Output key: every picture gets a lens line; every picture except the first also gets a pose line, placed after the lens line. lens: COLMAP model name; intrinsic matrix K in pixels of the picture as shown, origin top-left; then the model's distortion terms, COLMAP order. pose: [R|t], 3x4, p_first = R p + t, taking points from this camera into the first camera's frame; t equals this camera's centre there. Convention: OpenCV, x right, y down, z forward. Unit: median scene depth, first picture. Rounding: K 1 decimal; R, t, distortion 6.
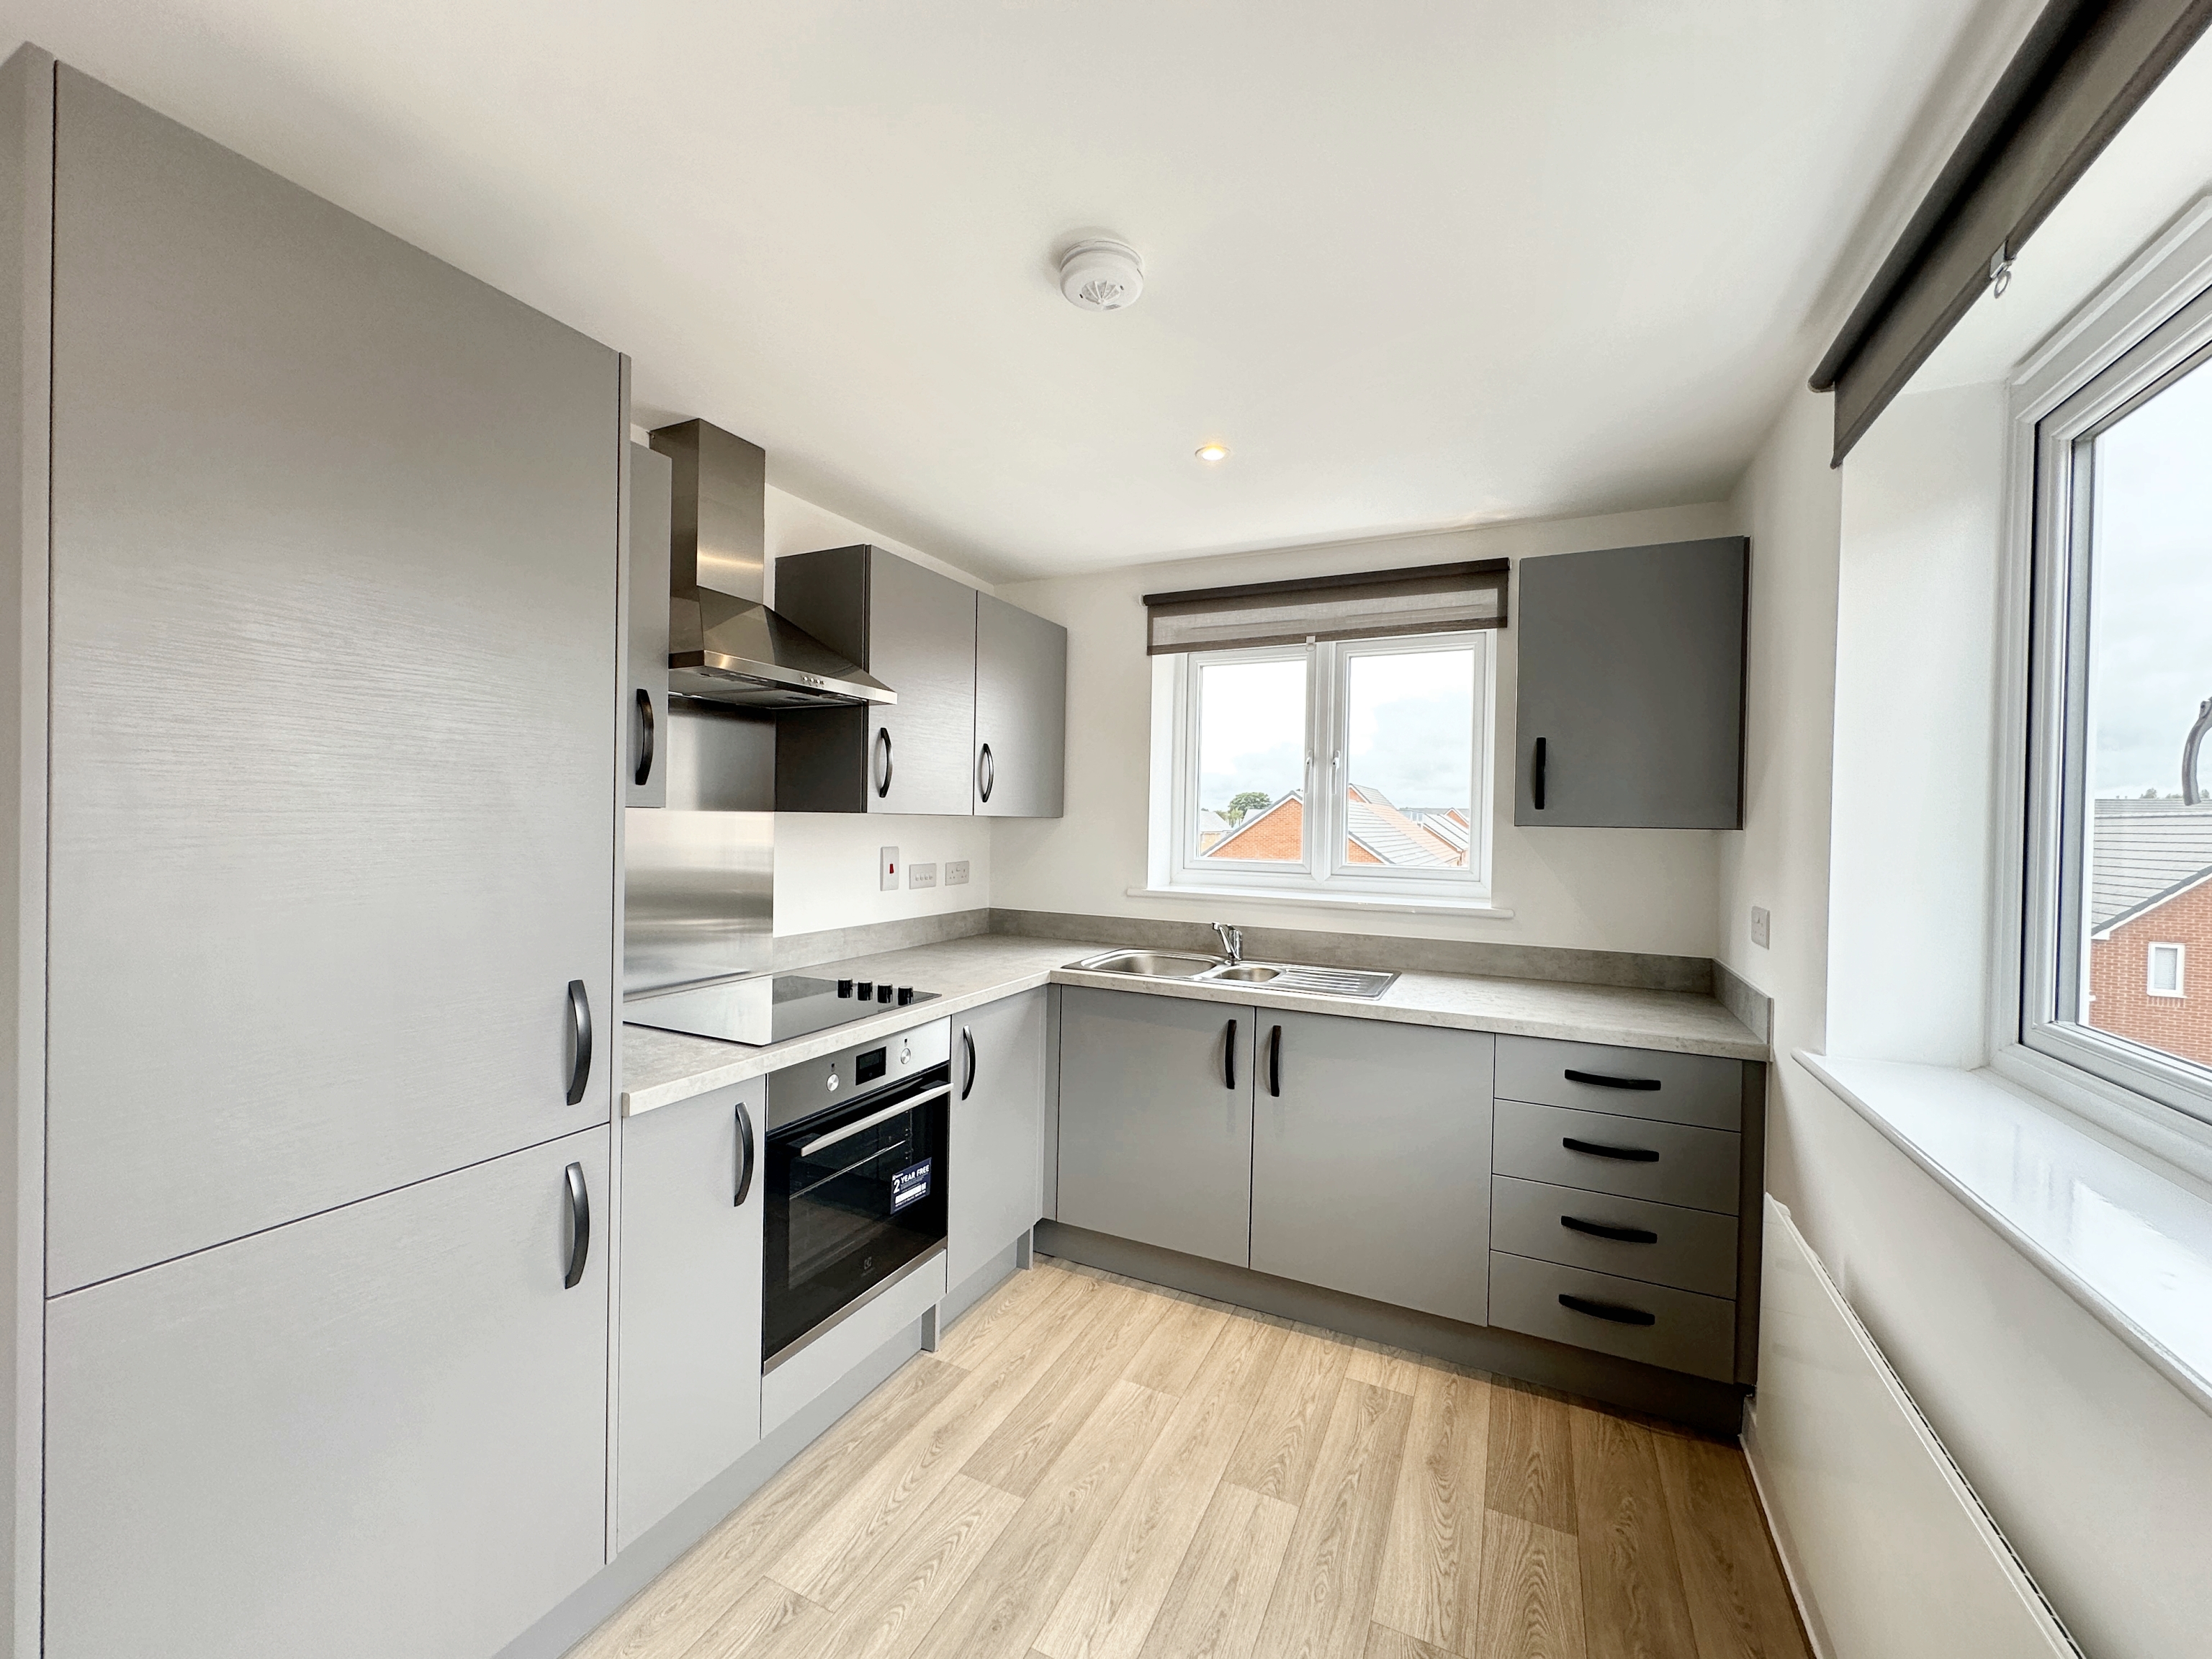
lens RADIAL K [[880.3, 0, 1106.0], [0, 880.3, 829.5], [0, 0, 1]] dist [0.000195, 0.000247]
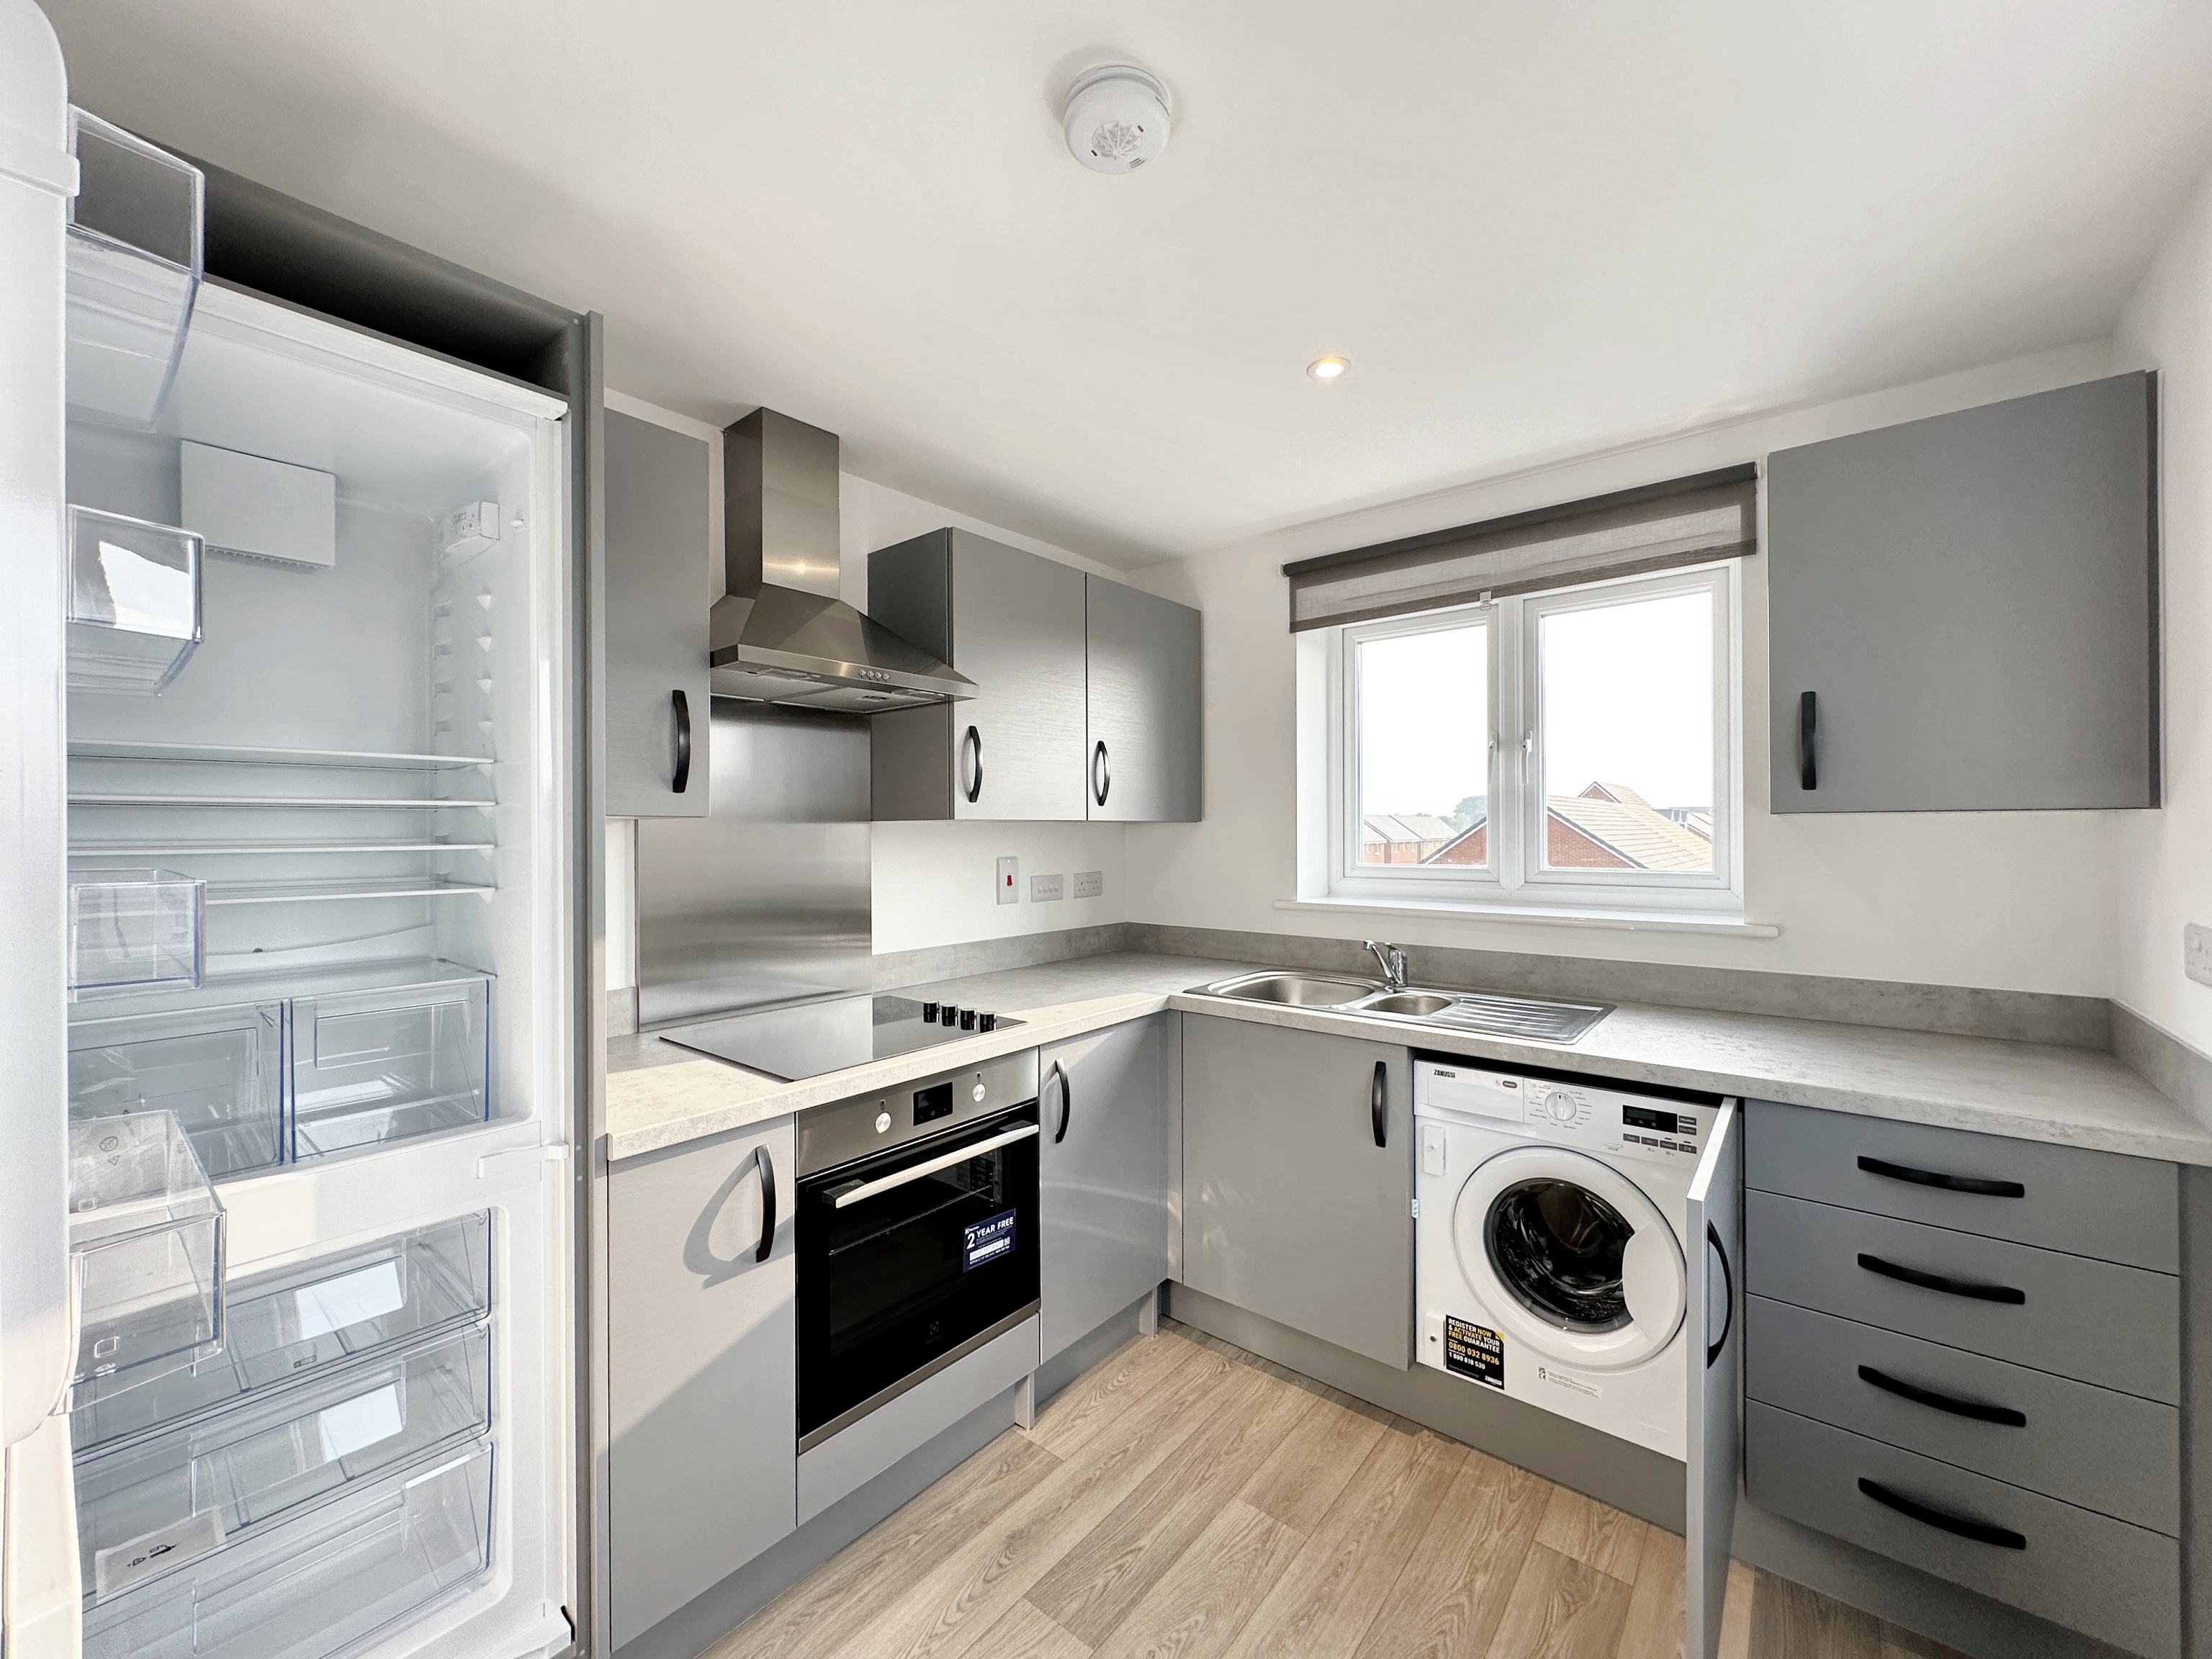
lens RADIAL K [[880.3, 0, 1106.0], [0, 880.3, 829.5], [0, 0, 1]] dist [0.000195, 0.000247]
pose [[0.971057, -0.023477, -0.237690, 0.099047], [0.020381, 0.999673, -0.015476, 0.009056], [0.237975, 0.010184, 0.971218, 0.151864]]
